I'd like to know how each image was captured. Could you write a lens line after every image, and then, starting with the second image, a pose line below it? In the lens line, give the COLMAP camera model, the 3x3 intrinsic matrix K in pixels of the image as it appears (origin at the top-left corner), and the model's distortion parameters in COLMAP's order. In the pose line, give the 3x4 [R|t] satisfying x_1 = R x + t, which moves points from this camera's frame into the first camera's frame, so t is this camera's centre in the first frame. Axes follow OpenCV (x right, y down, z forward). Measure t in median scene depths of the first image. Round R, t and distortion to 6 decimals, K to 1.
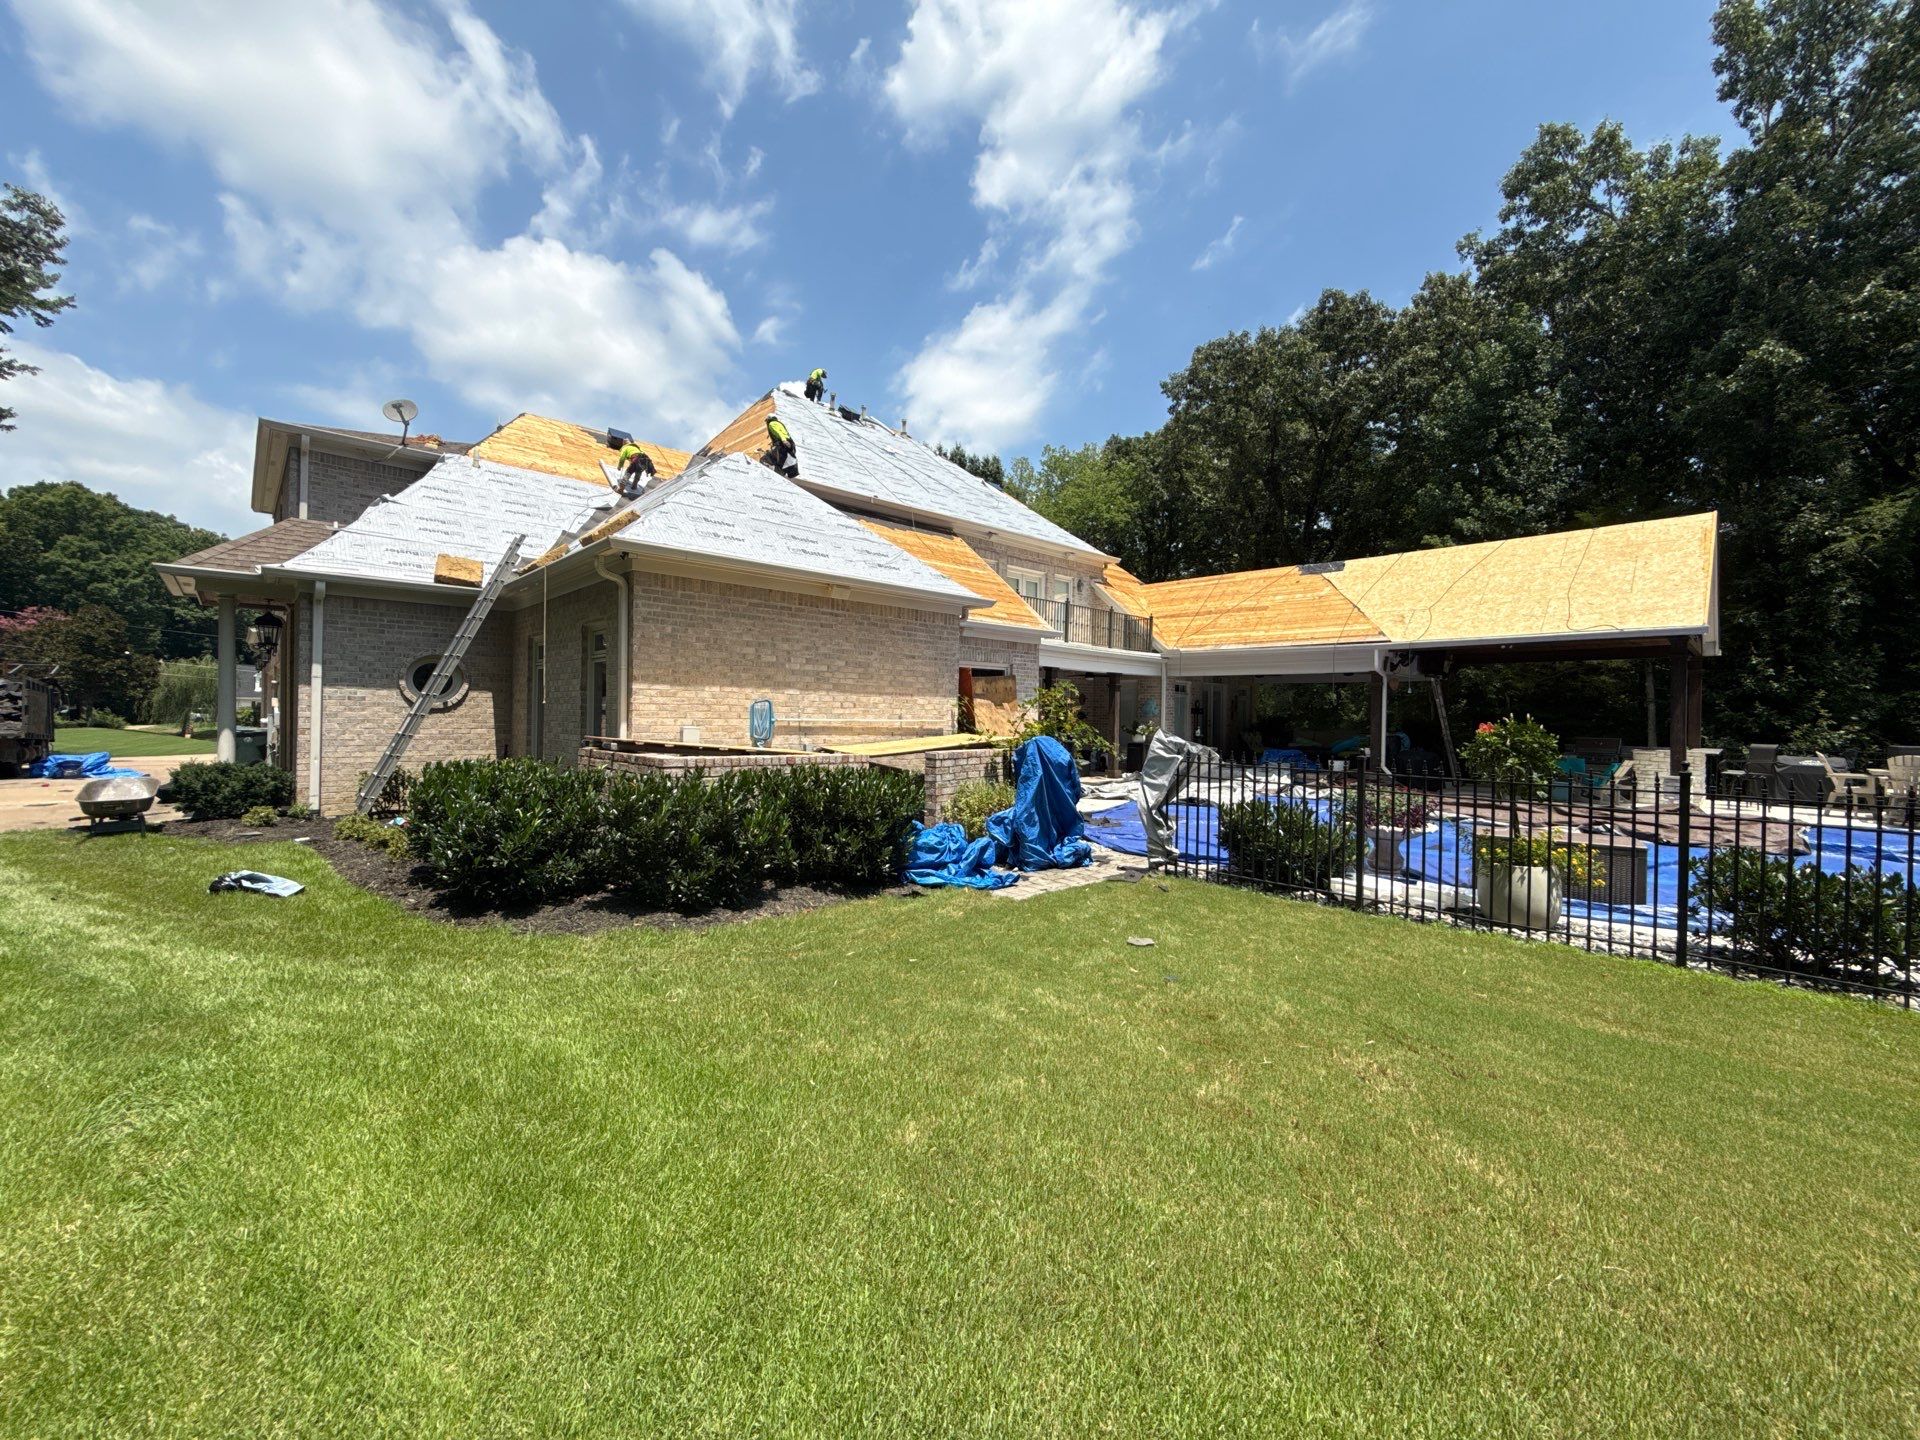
lens RADIAL K [[762.0, 0, 957.0], [0, 762.0, 715.4], [0, 0, 1]] dist [0.002208, -0.000244]
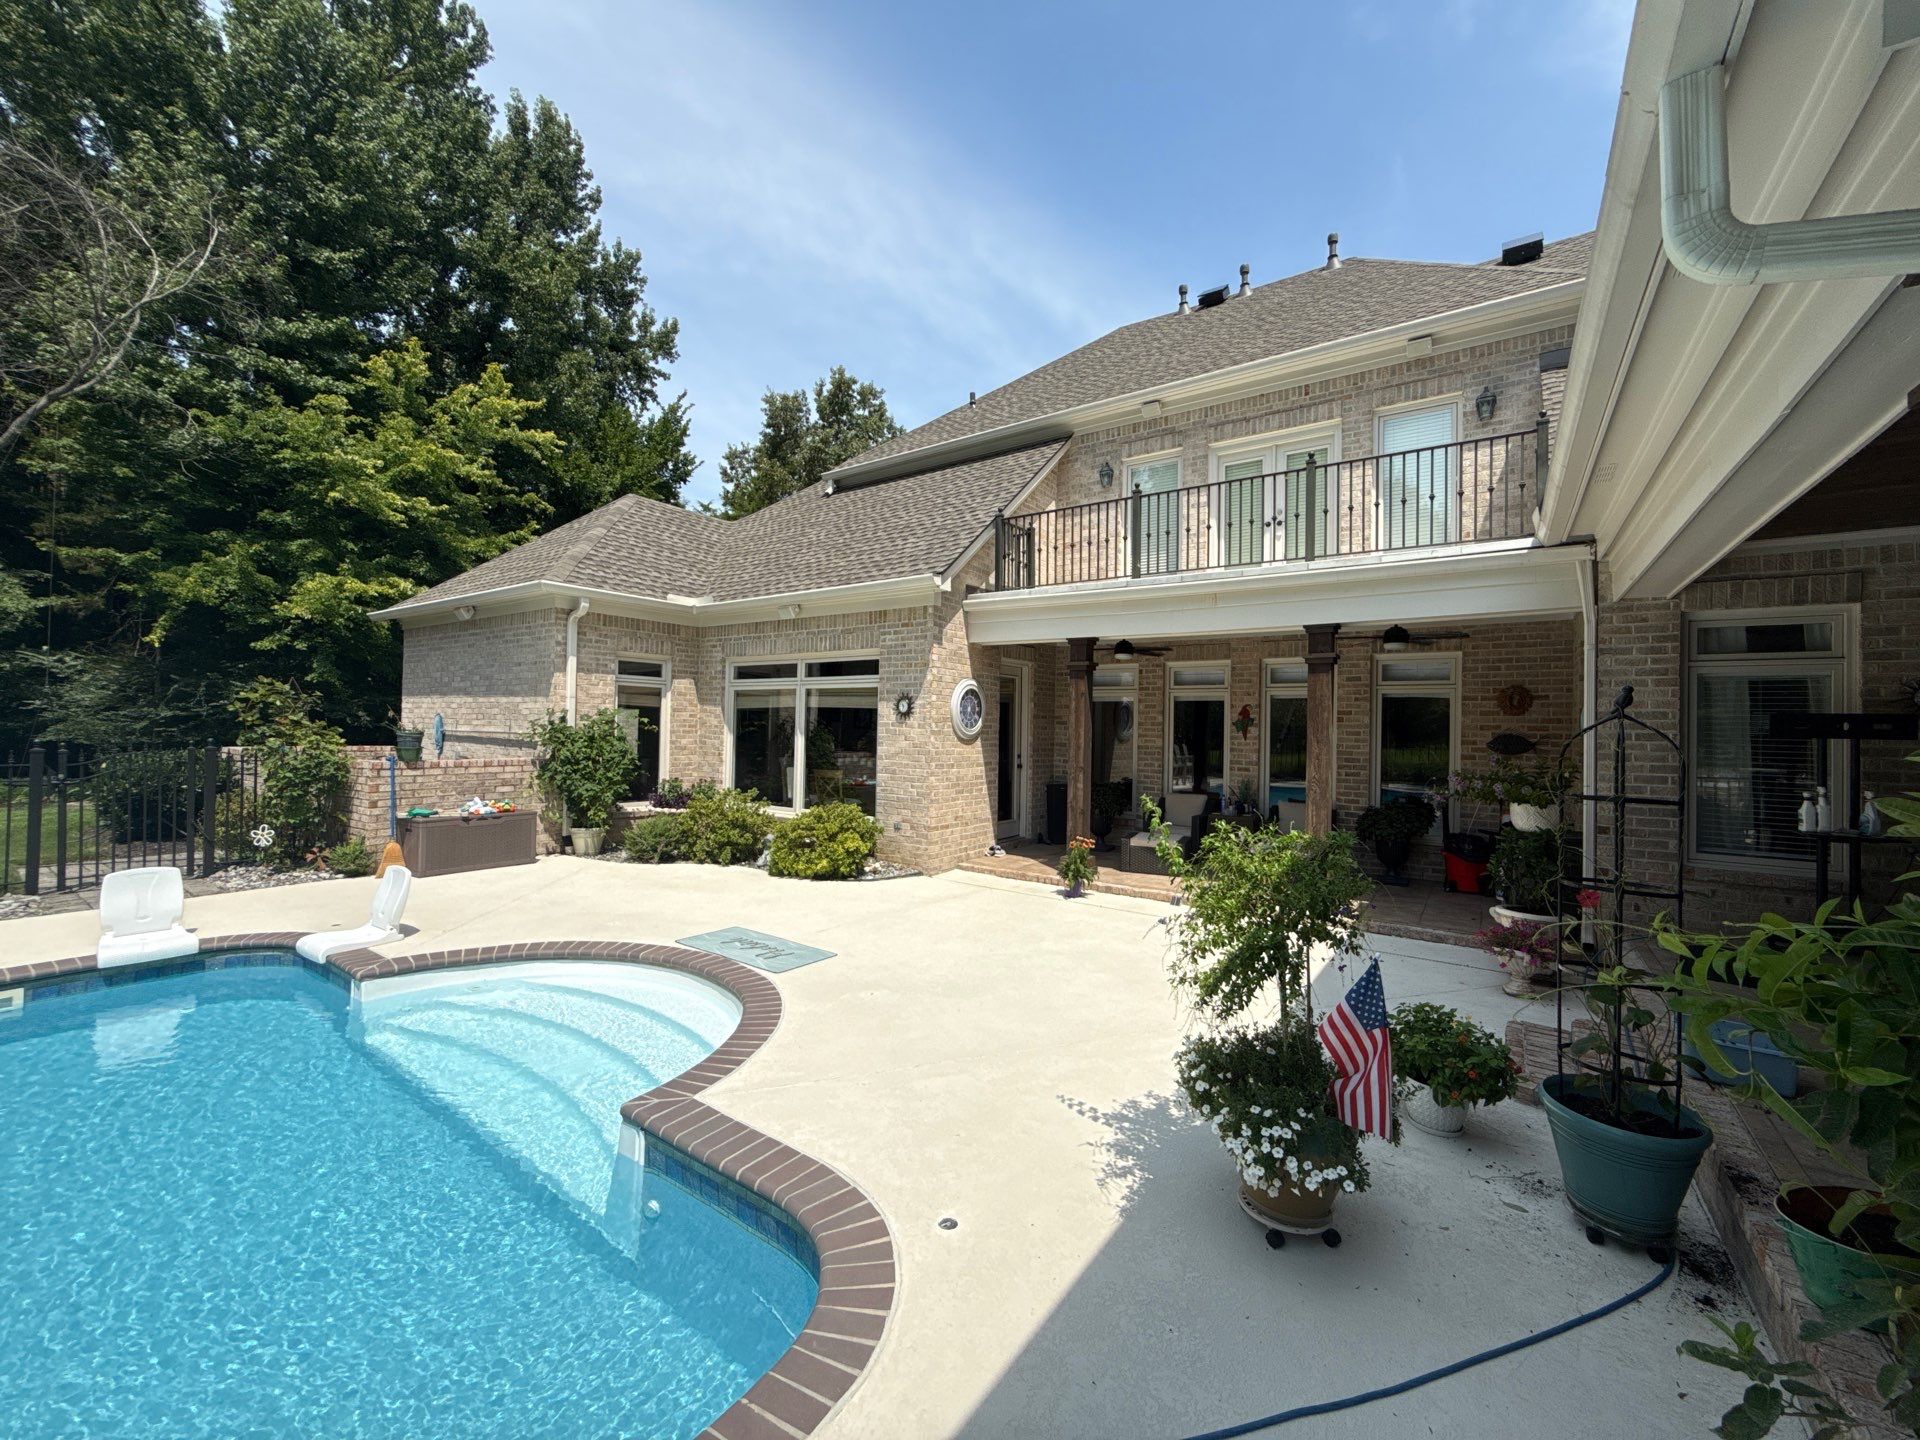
lens RADIAL K [[762.0, 0, 957.0], [0, 762.0, 715.4], [0, 0, 1]] dist [0.002208, -0.000244]
pose [[0.196689, -0.030301, -0.979998, 0.538832], [-0.018756, 0.999223, -0.034660, 0.004725], [0.980287, 0.025198, 0.195968, 0.756402]]
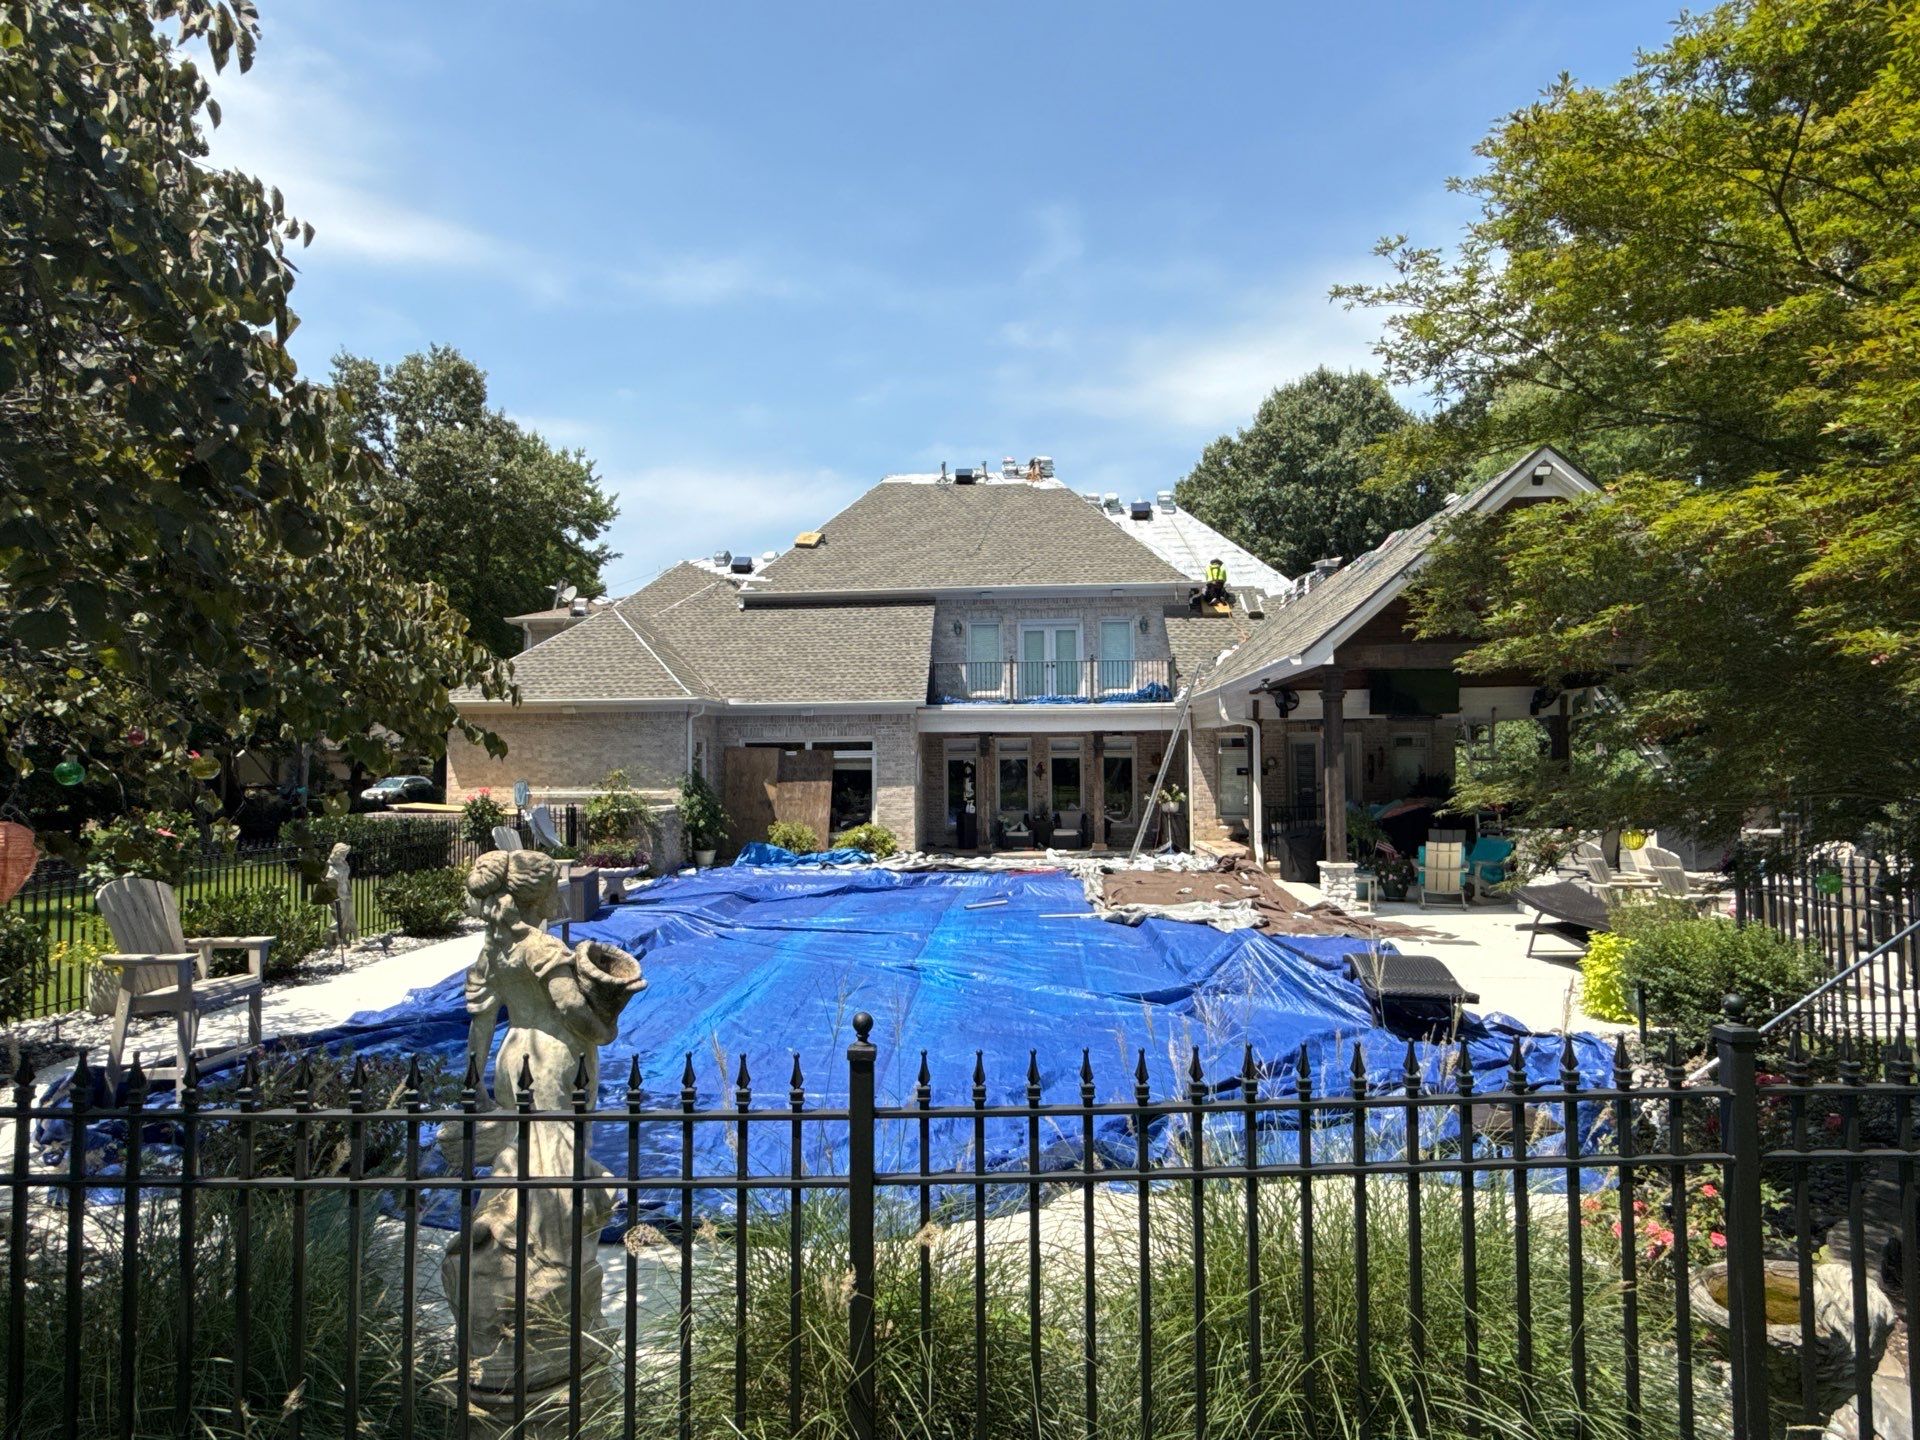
lens RADIAL K [[1104.5, 0, 950.5], [0, 1104.5, 721.4], [0, 0, 1]] dist [0.006160, -0.000320]
pose [[0.673892, -0.052924, -0.736932, 1.020403], [0.018229, 0.998318, -0.055026, -0.000543], [0.738605, 0.023648, 0.673723, 0.034350]]
